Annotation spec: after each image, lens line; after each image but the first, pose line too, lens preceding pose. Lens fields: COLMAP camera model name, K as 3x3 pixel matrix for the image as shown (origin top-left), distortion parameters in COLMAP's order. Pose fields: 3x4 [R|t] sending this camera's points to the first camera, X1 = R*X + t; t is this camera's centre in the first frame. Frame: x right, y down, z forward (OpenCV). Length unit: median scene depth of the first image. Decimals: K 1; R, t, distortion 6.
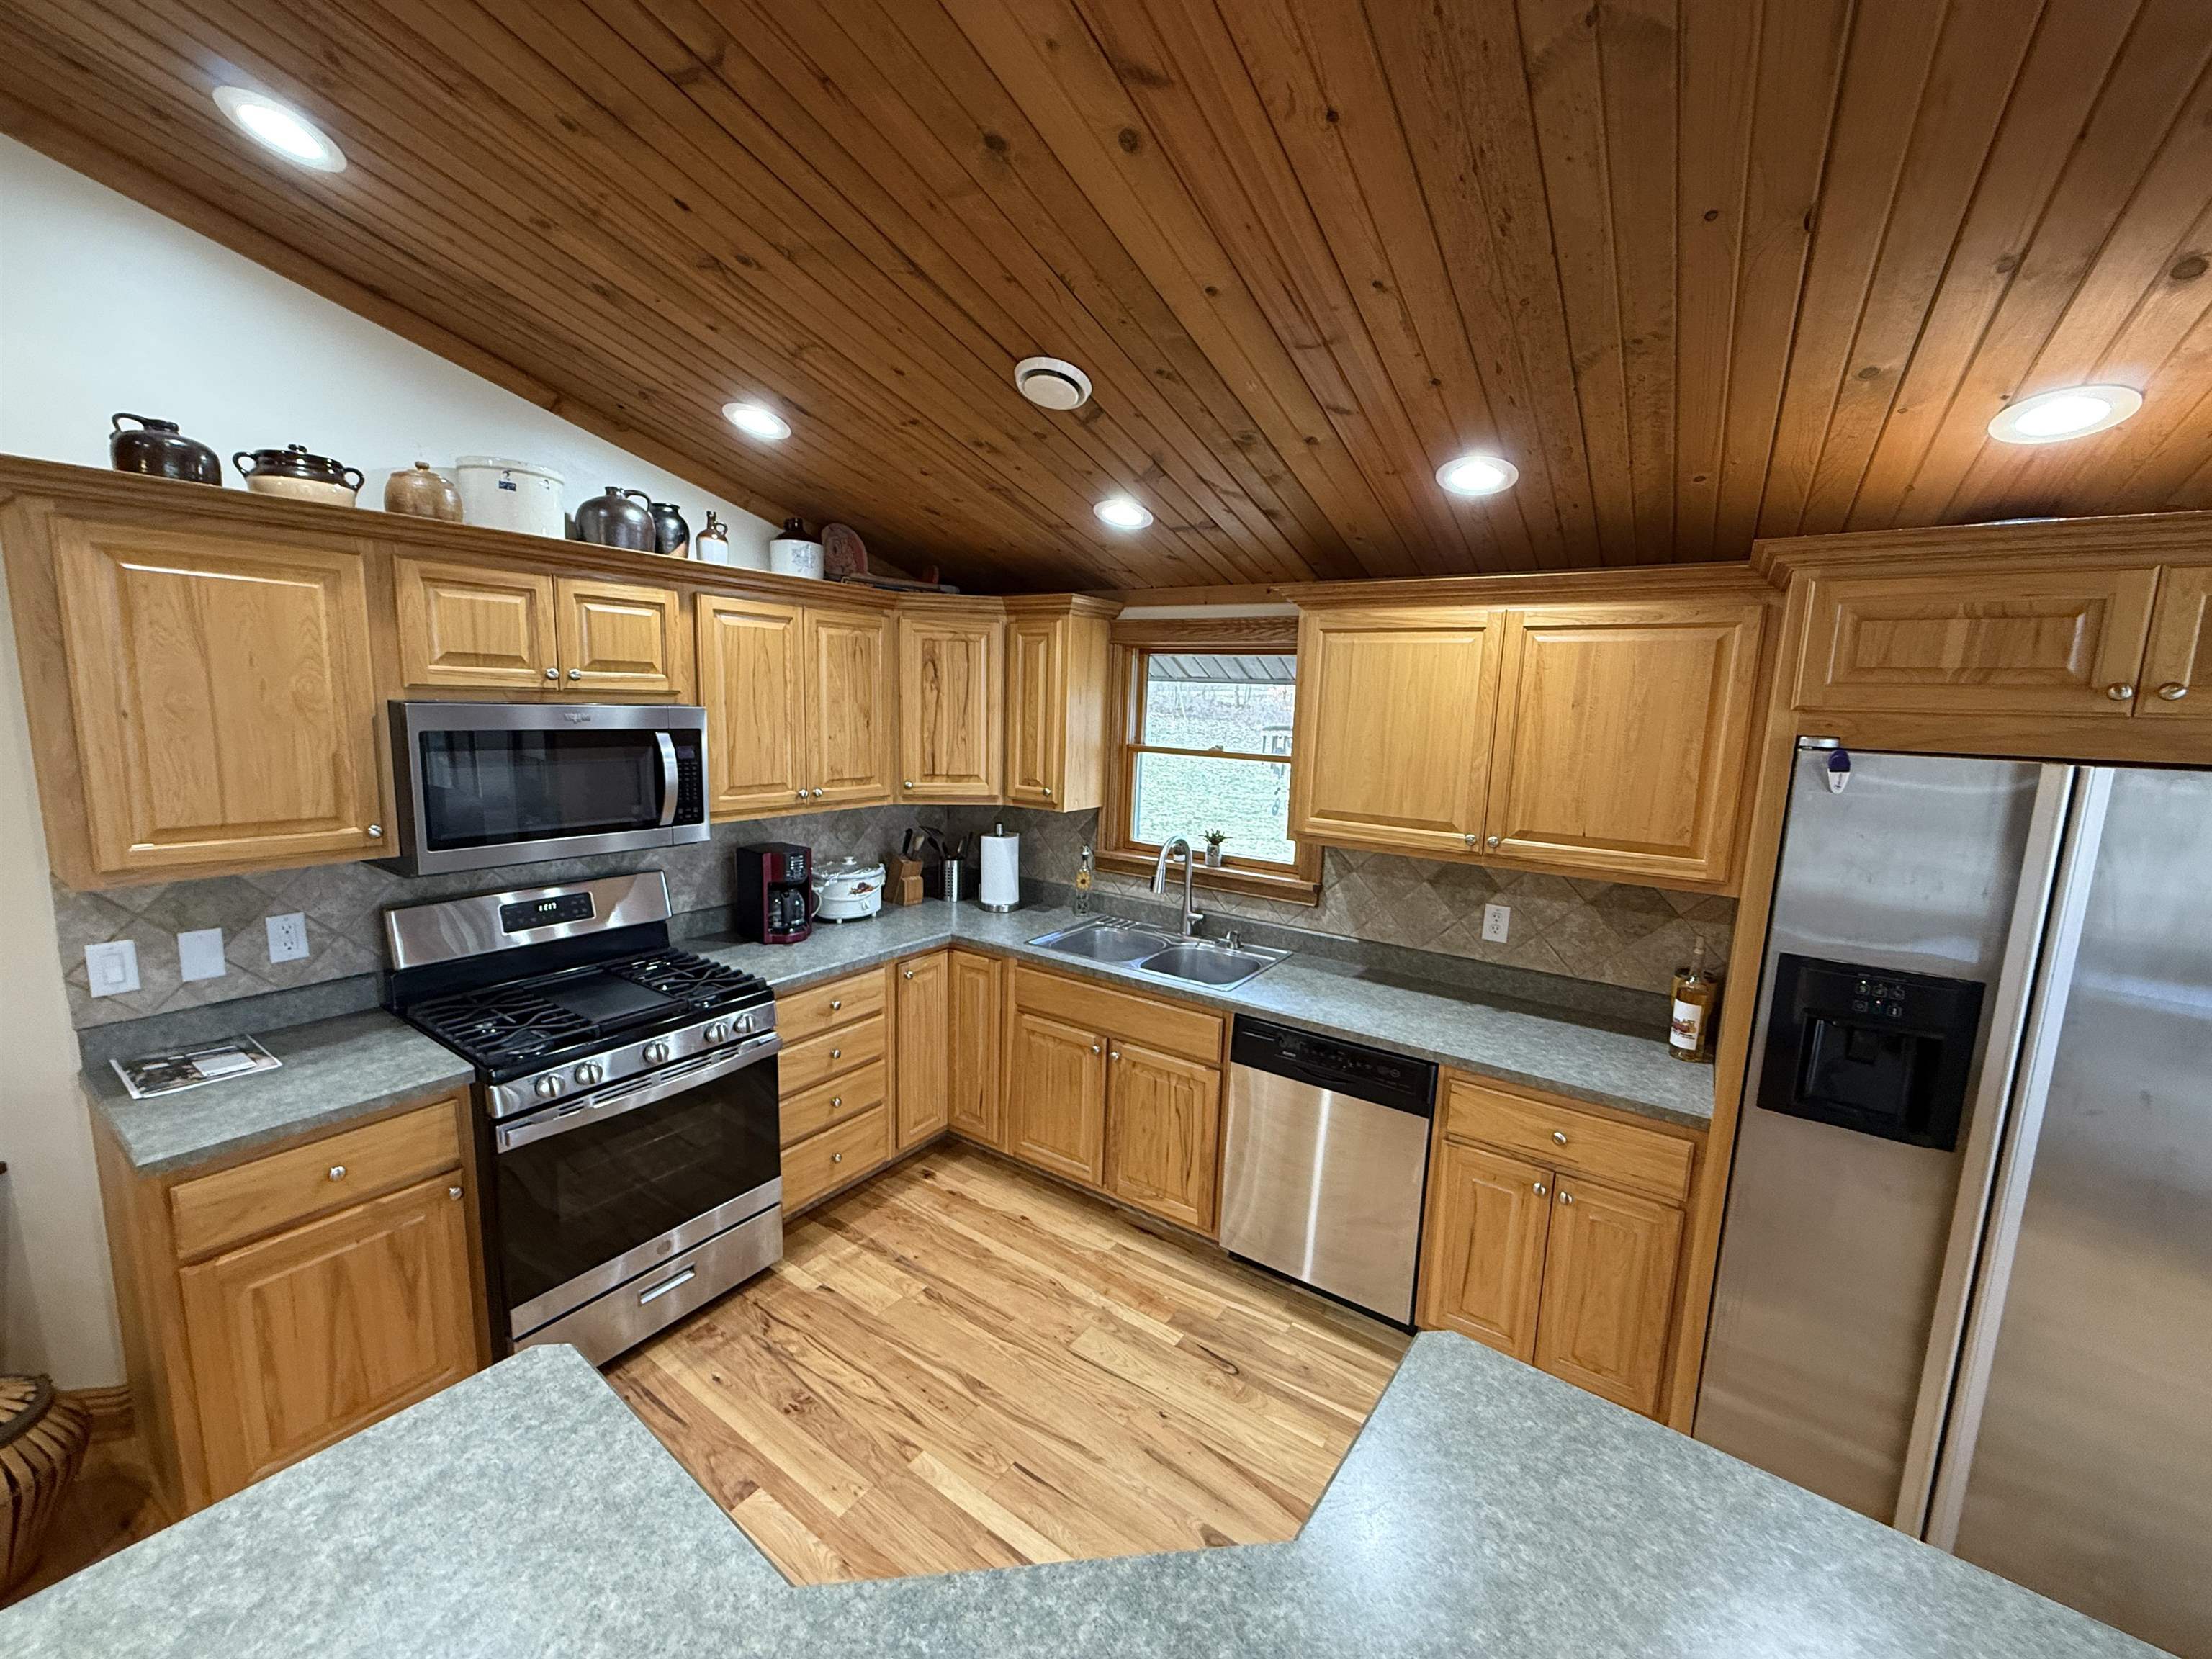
lens RADIAL K [[878.3, 0, 1103.3], [0, 878.3, 831.4], [0, 0, 1]] dist [0.002431, -0.000016]
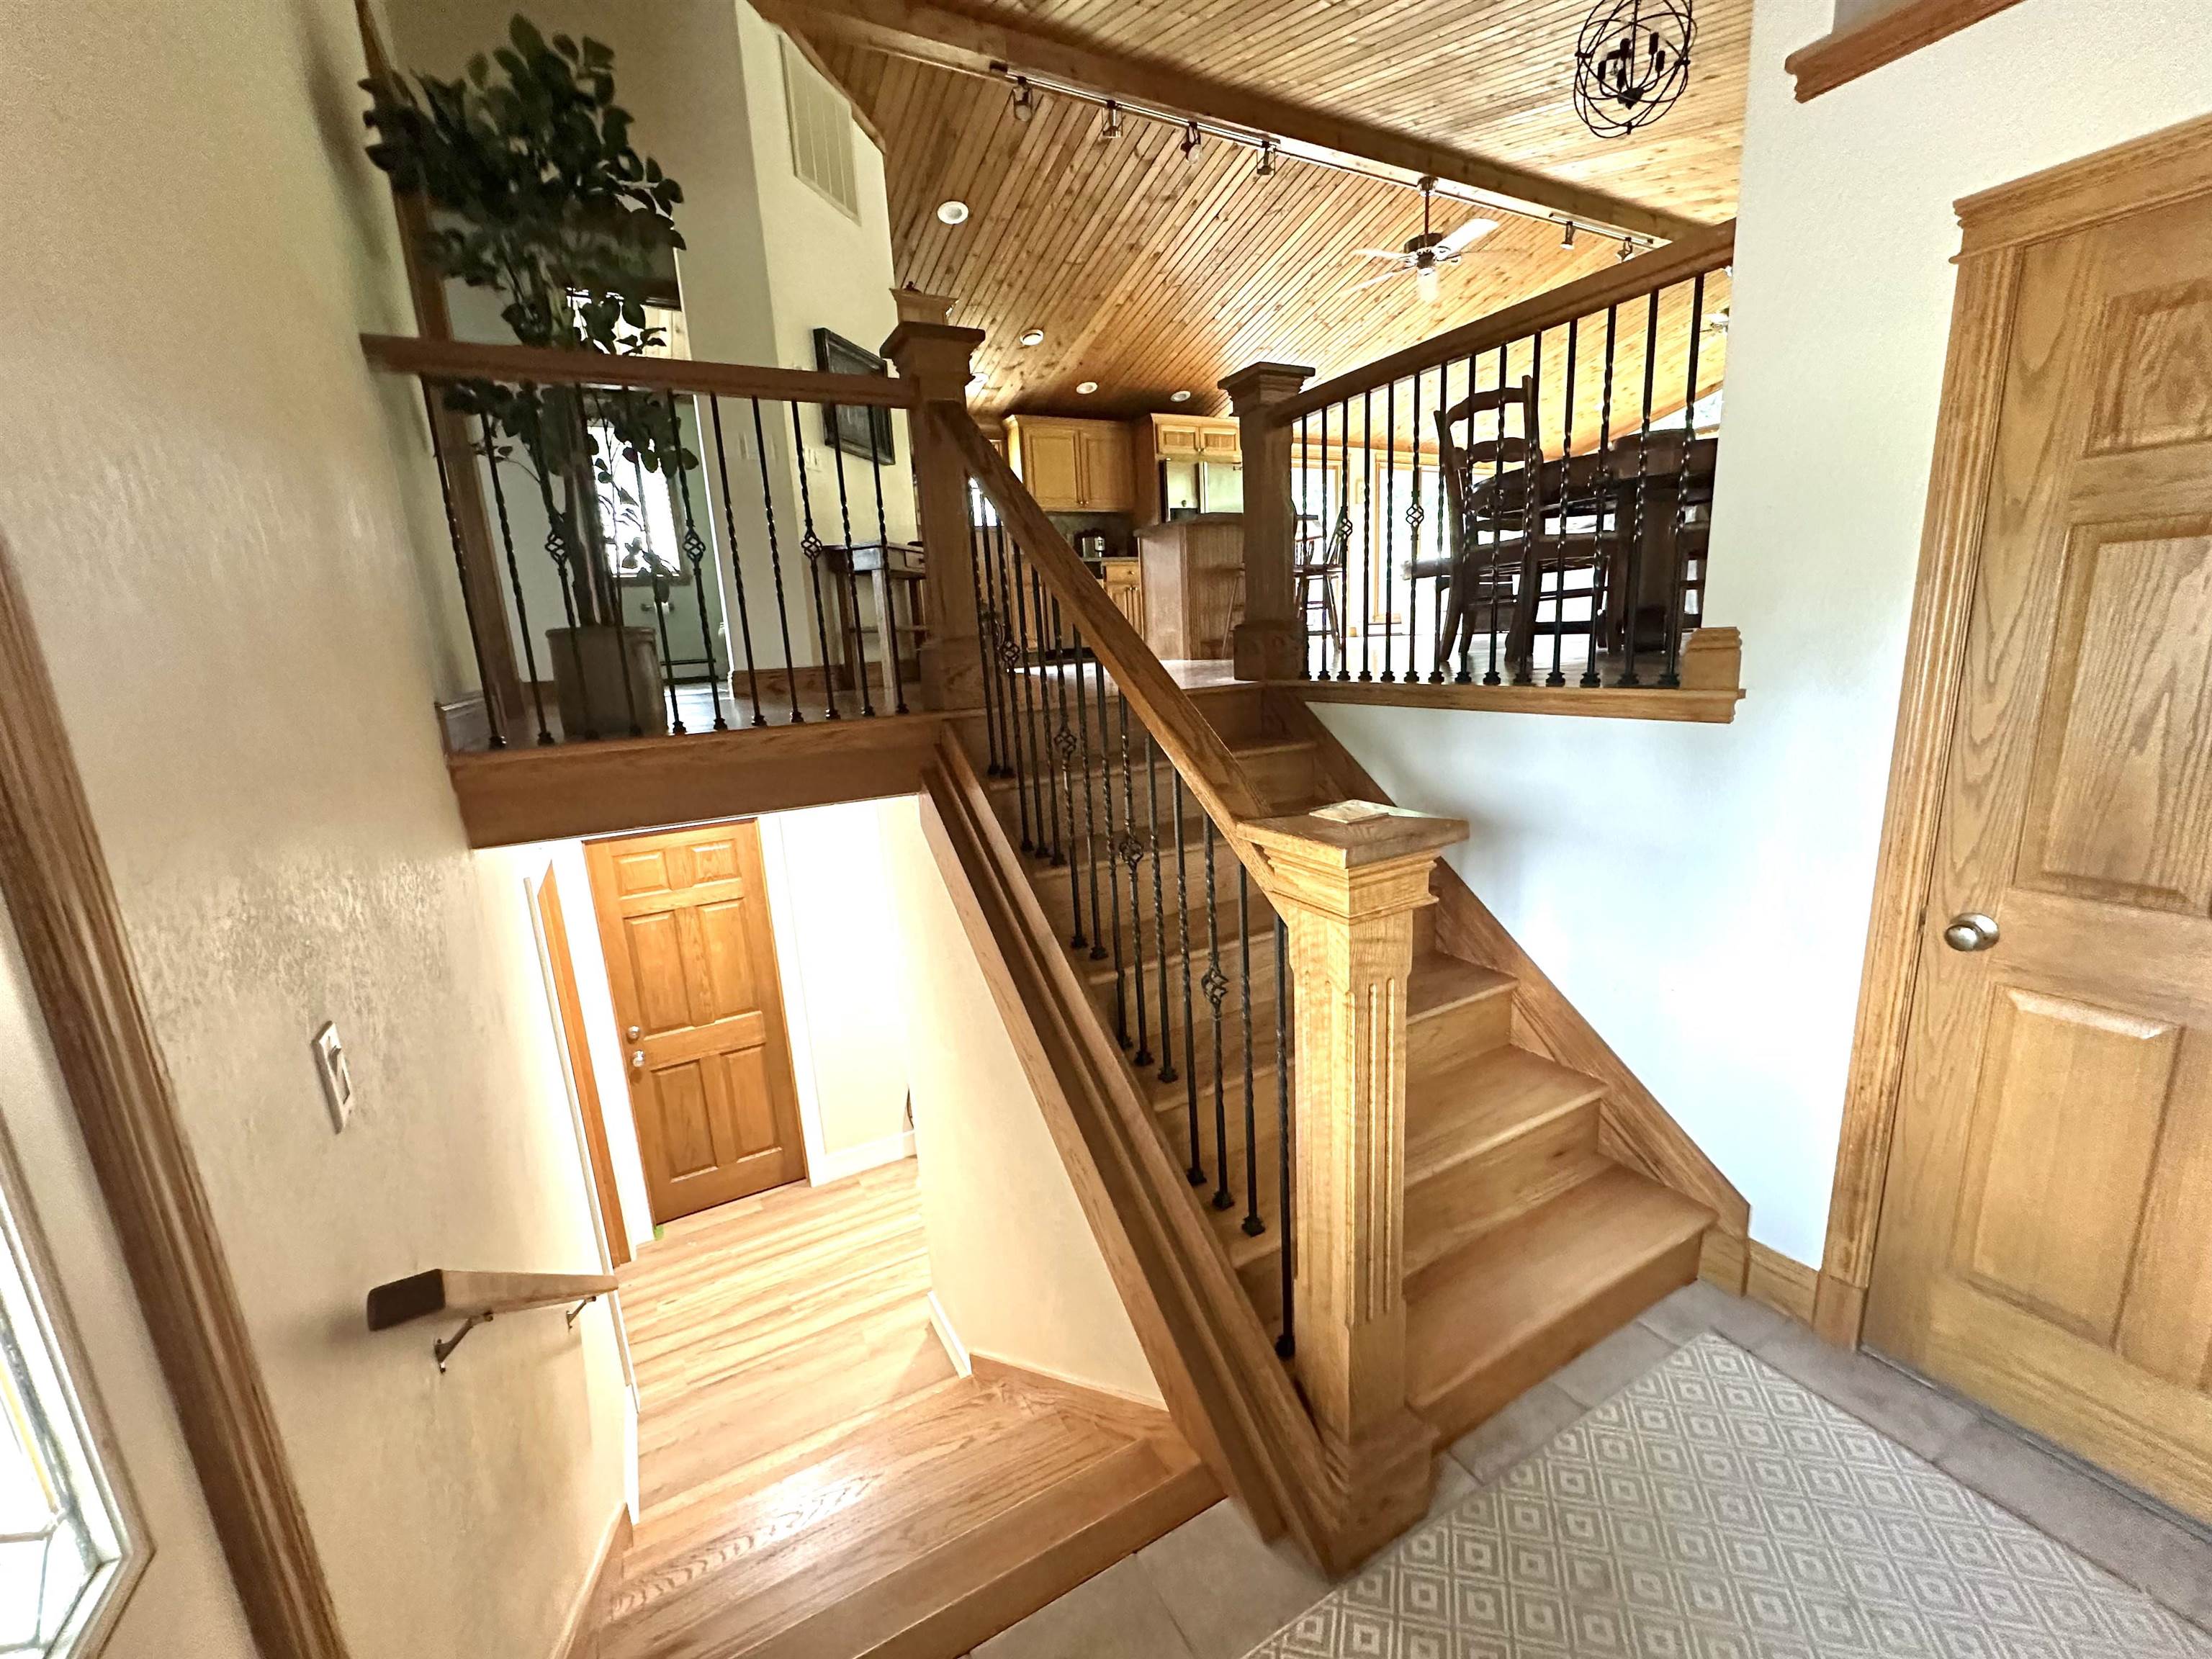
lens RADIAL K [[886.1, 0, 1109.9], [0, 886.1, 831.0], [0, 0, 1]] dist [0.000614, -0.000031]
pose [[0.445142, -0.250639, 0.859668, -2.629588], [0.203092, 0.963270, 0.175682, 0.617568], [-0.872125, 0.096389, 0.479695, -0.559856]]
